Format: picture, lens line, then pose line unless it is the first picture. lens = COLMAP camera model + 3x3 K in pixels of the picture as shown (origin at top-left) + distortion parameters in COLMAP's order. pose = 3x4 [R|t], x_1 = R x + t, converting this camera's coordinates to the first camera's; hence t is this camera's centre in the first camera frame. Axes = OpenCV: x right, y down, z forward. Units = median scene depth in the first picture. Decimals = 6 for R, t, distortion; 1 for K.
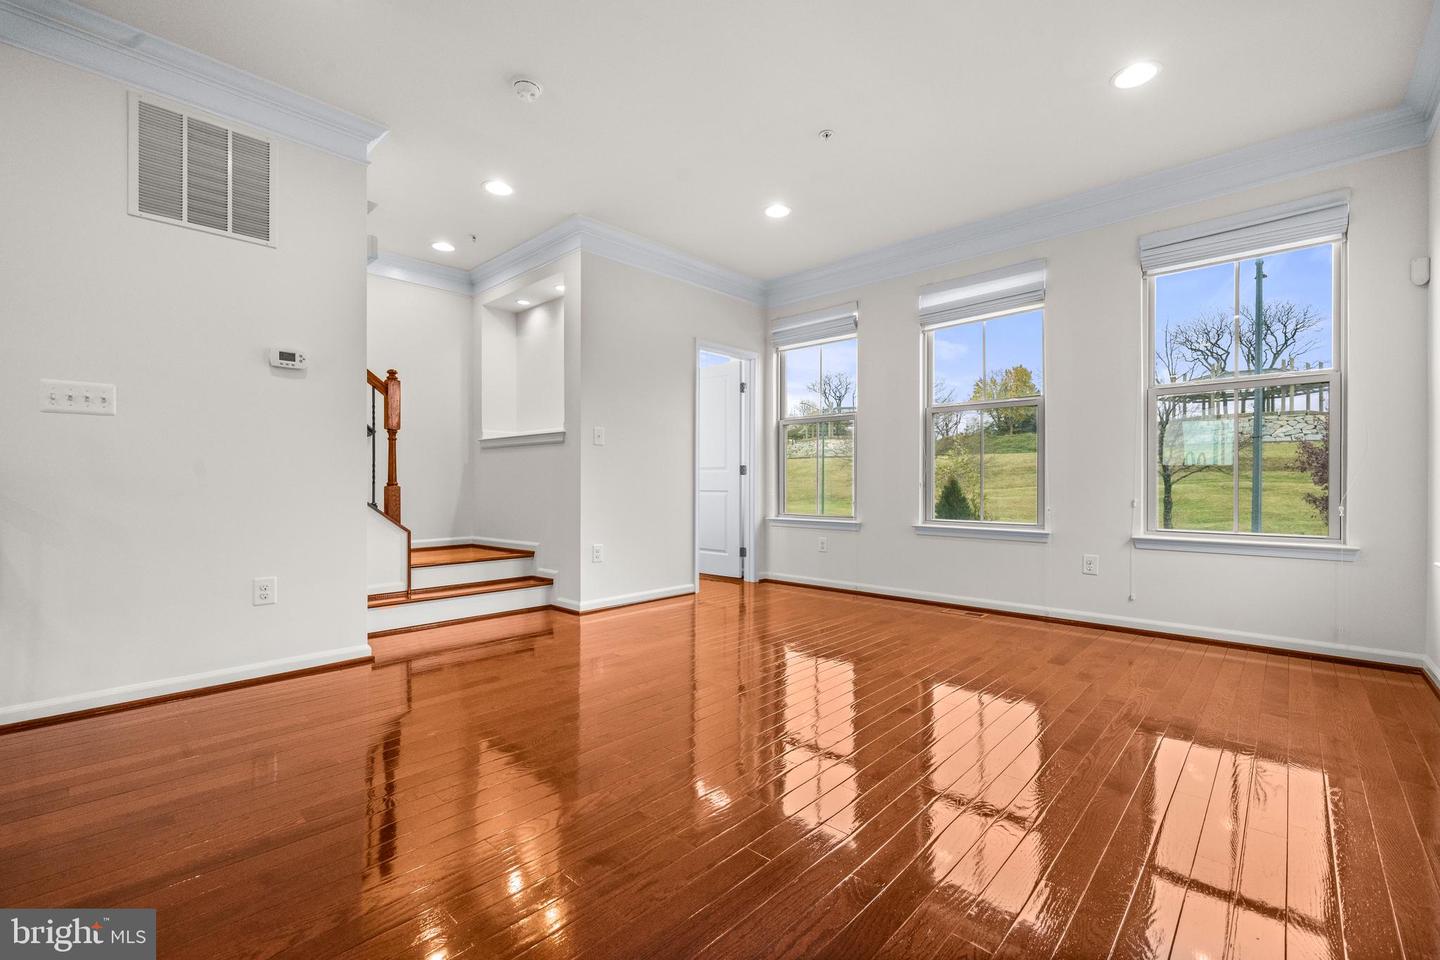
lens RADIAL K [[600.6, 0, 720.0], [0, 600.6, 480.0], [0, 0, 1]] dist [-0.001078, -0.000311]
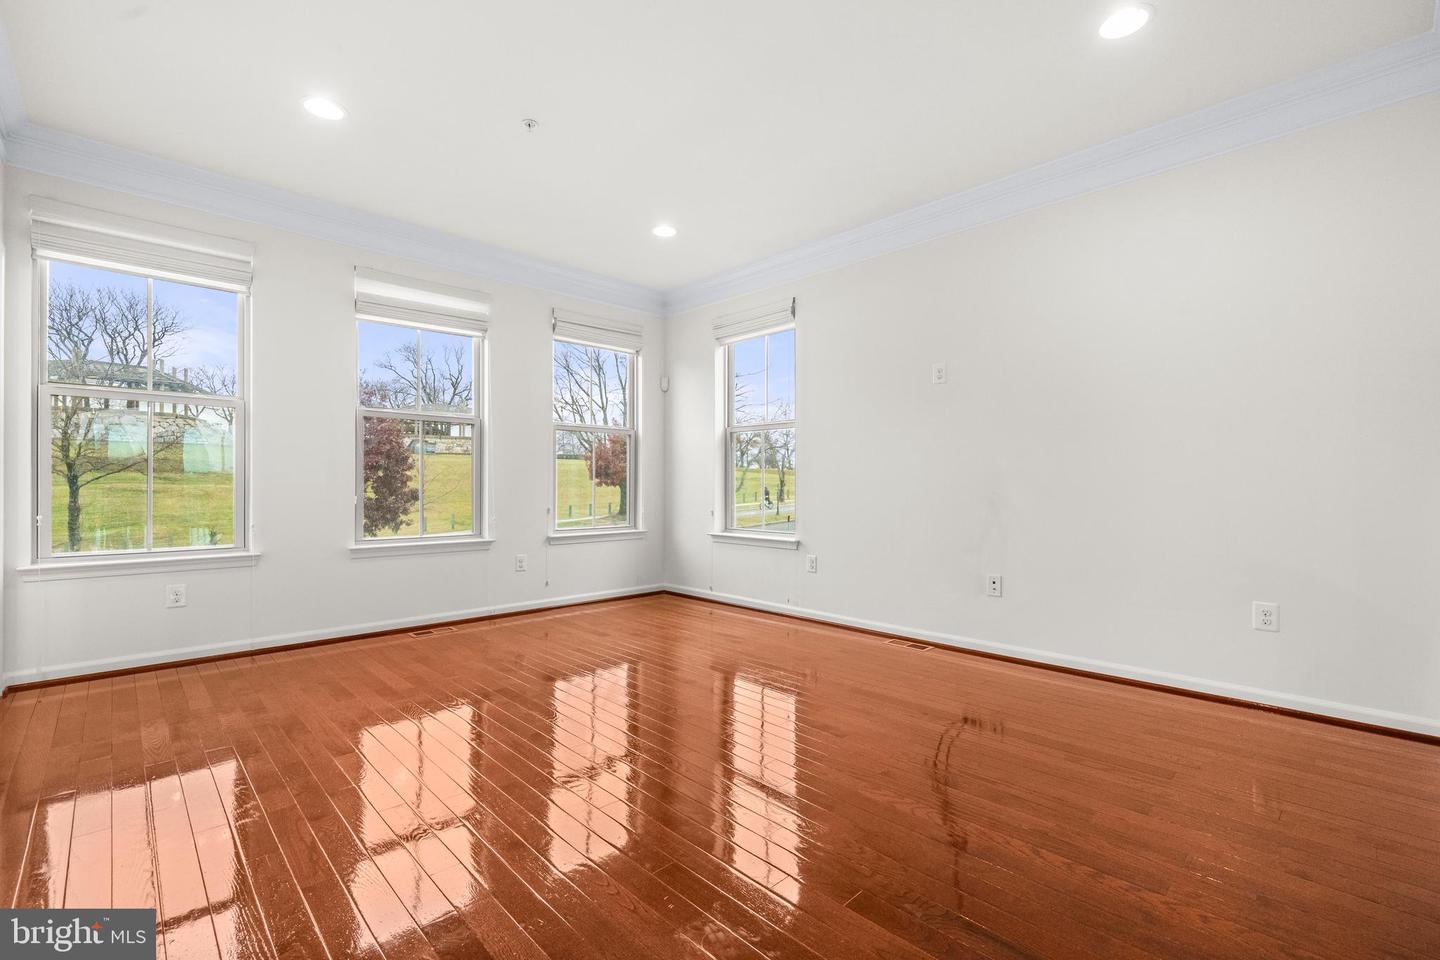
lens RADIAL K [[623.0, 0, 715.6], [0, 623.0, 488.8], [0, 0, 1]] dist [0.001761, 0.000200]
pose [[0.046012, -0.001023, 0.998940, -0.083949], [-0.010757, 0.999941, 0.001520, -0.001662], [-0.998883, -0.010816, 0.045999, 0.076421]]
